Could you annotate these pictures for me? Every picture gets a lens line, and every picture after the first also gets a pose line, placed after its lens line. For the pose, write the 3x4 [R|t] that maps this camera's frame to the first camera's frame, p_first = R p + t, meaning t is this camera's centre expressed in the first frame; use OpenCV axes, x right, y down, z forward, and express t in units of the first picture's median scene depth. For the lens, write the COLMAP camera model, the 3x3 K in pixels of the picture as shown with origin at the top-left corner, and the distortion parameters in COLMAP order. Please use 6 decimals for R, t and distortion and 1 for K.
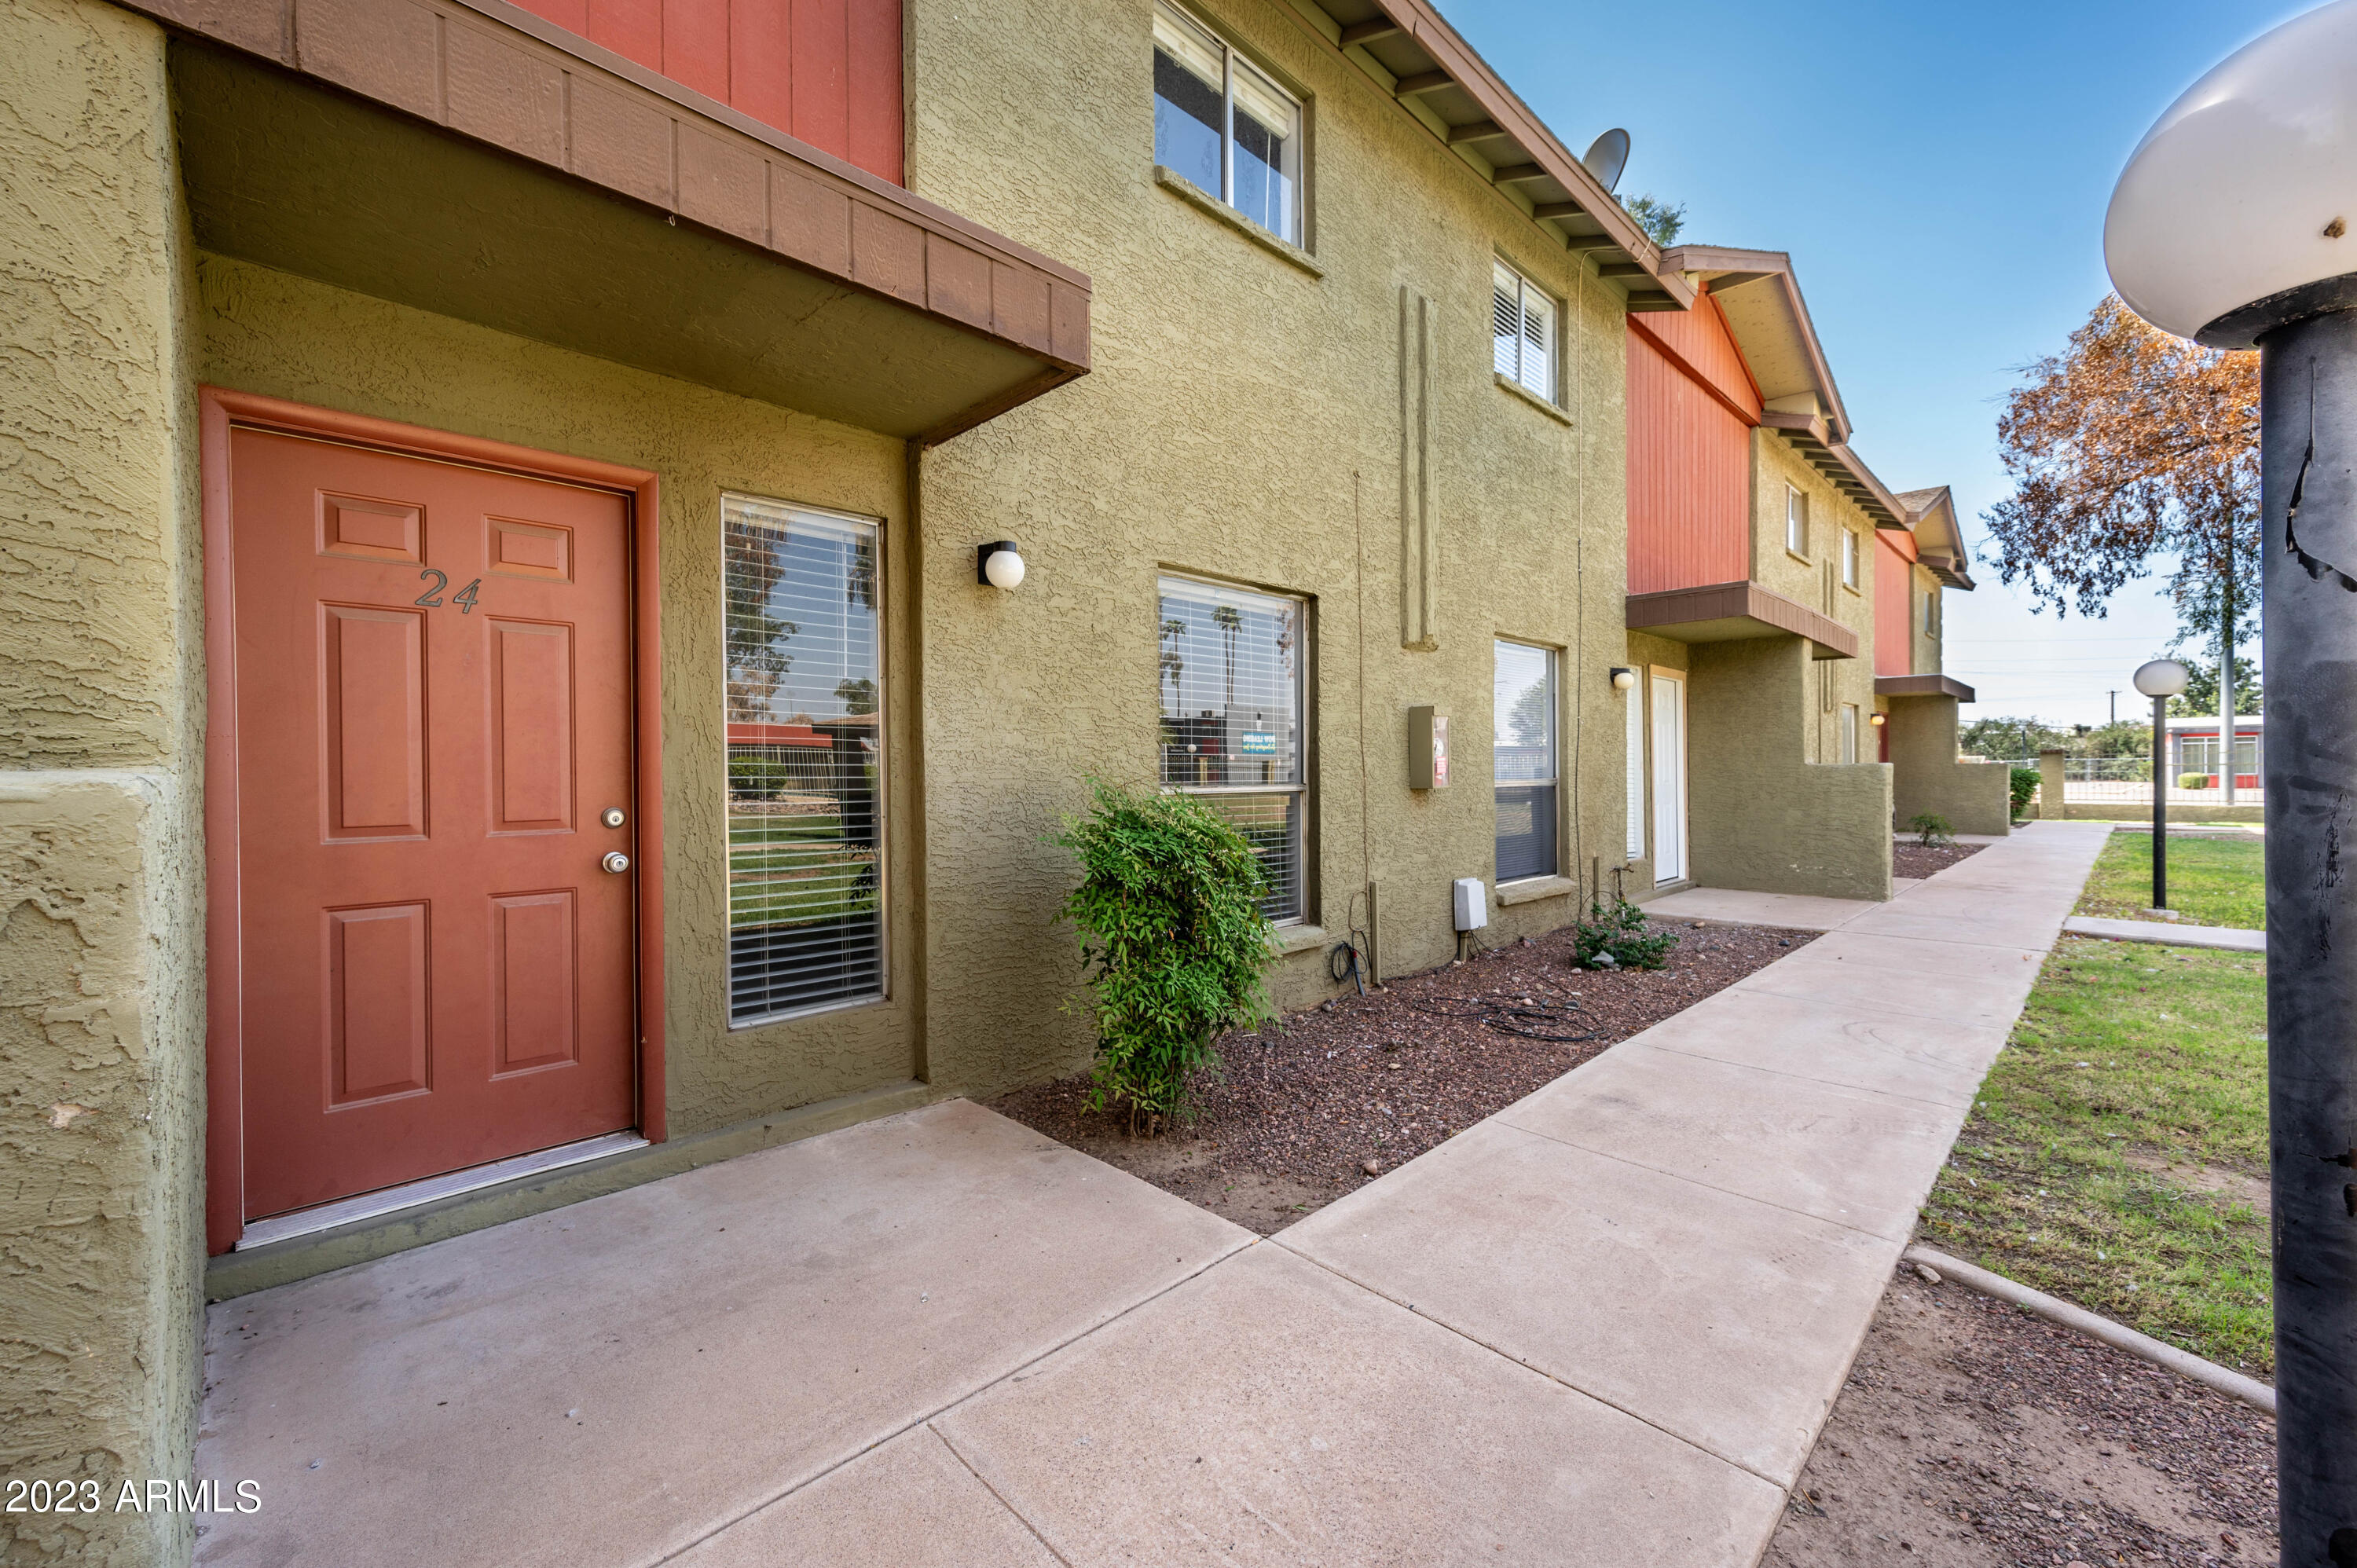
lens RADIAL K [[944.0, 0, 1172.7], [0, 944.0, 776.1], [0, 0, 1]] dist [0.005002, 0.000009]
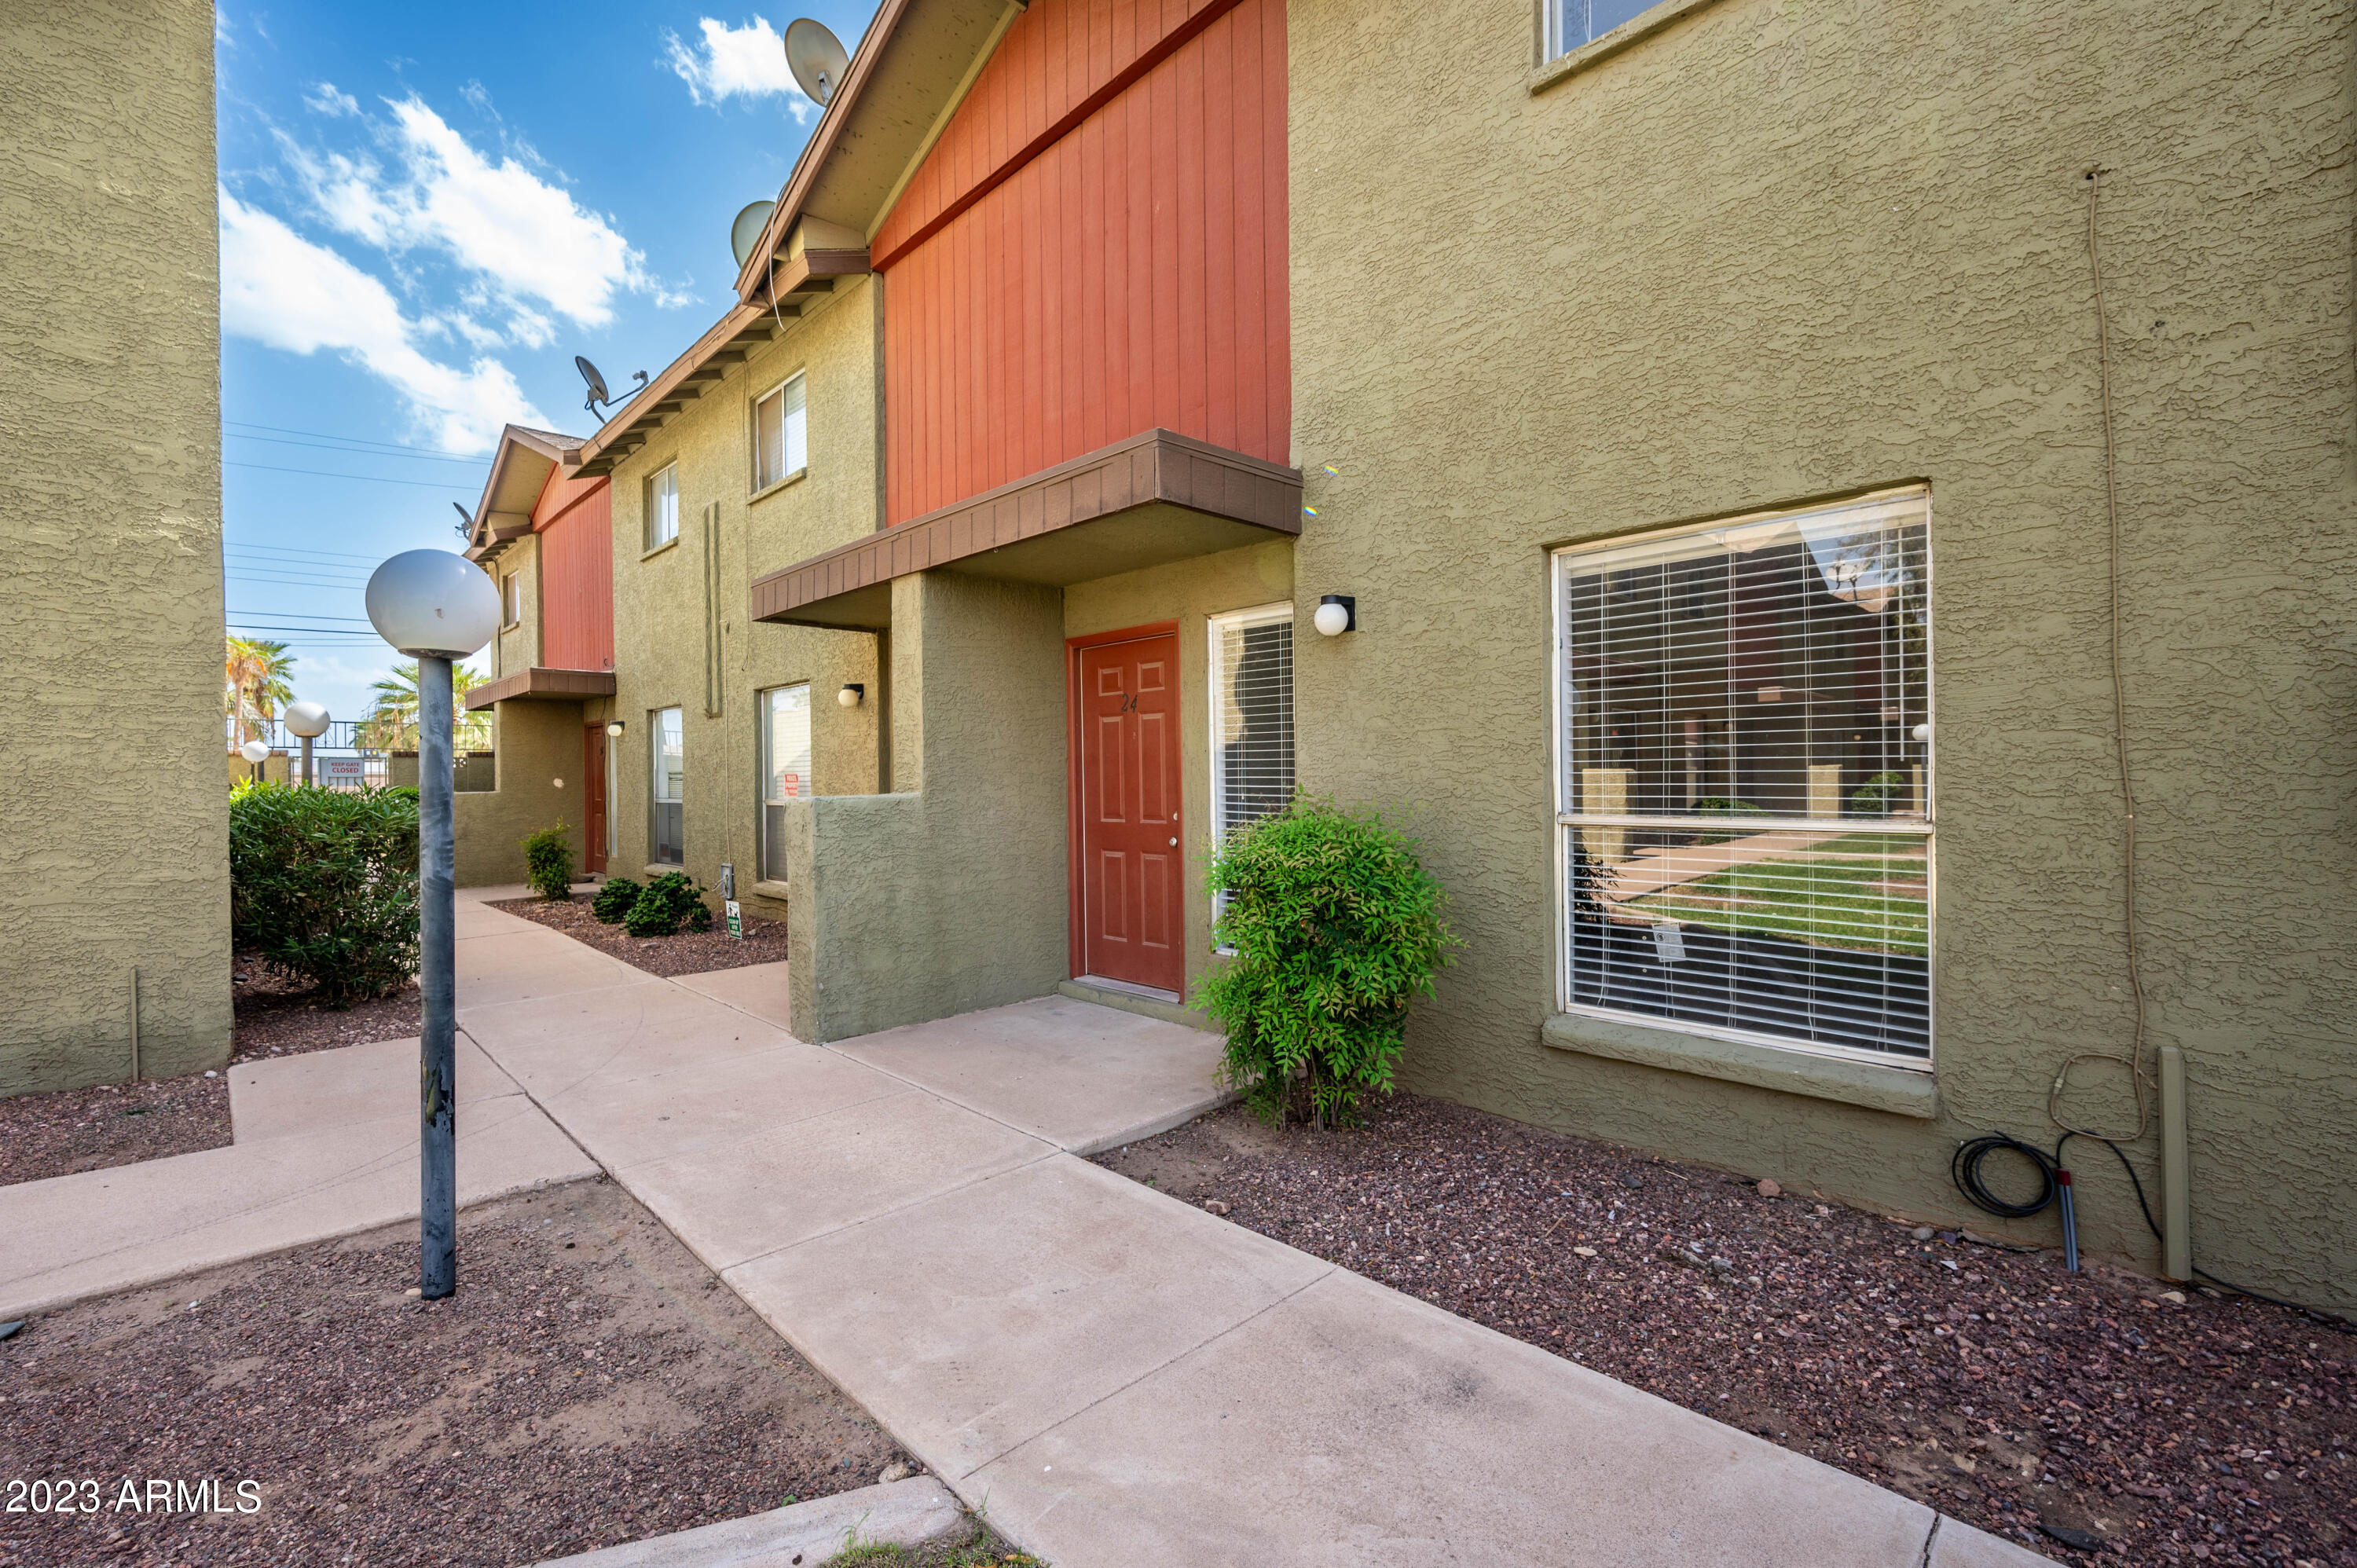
lens RADIAL K [[1017.1, 0, 1178.5], [0, 1017.1, 784.0], [0, 0, 1]] dist [-0.000079, -0.000029]
pose [[-0.008807, 0.013166, -0.999875, 1.105609], [0.004937, 0.999902, 0.013123, -0.035263], [0.999949, -0.004821, -0.008871, 0.849332]]
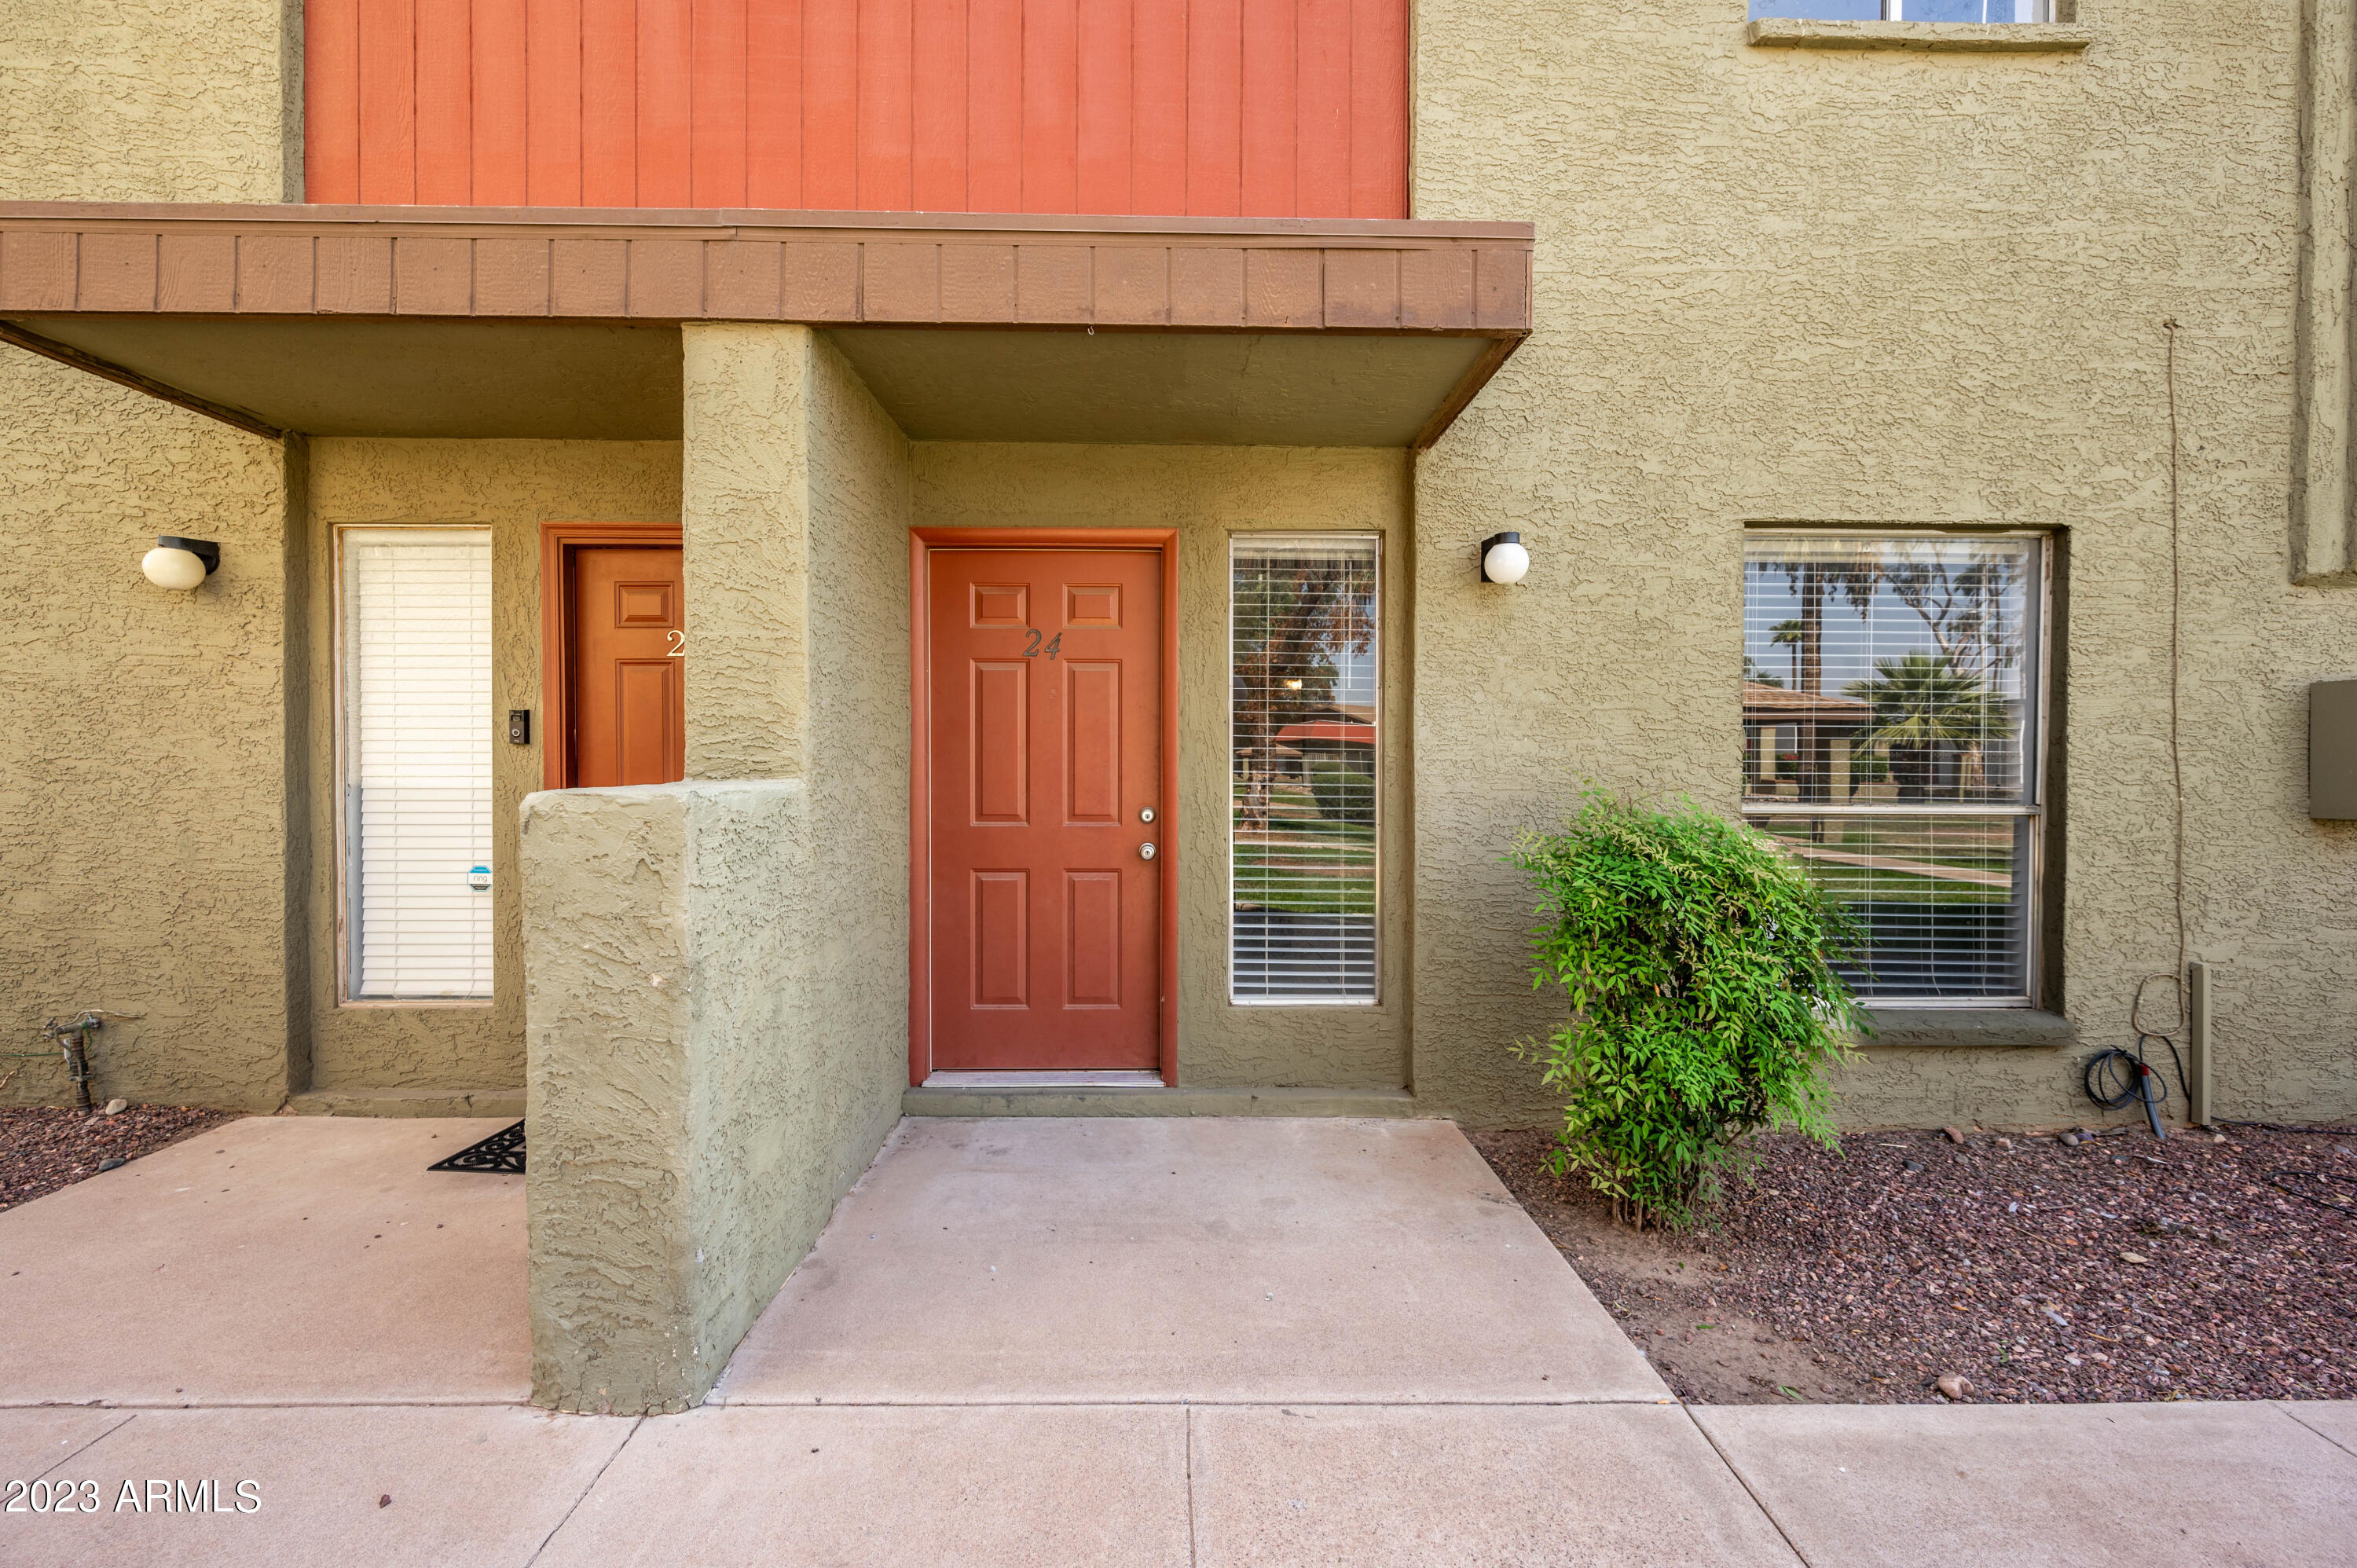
lens RADIAL K [[928.2, 0, 1161.2], [0, 928.2, 777.8], [0, 0, 1]] dist [-0.001777, -0.000196]
pose [[0.724835, 0.019427, -0.688649, 0.212074], [-0.013390, 0.999811, 0.014111, -0.018159], [0.688792, -0.001007, 0.724958, 0.114407]]
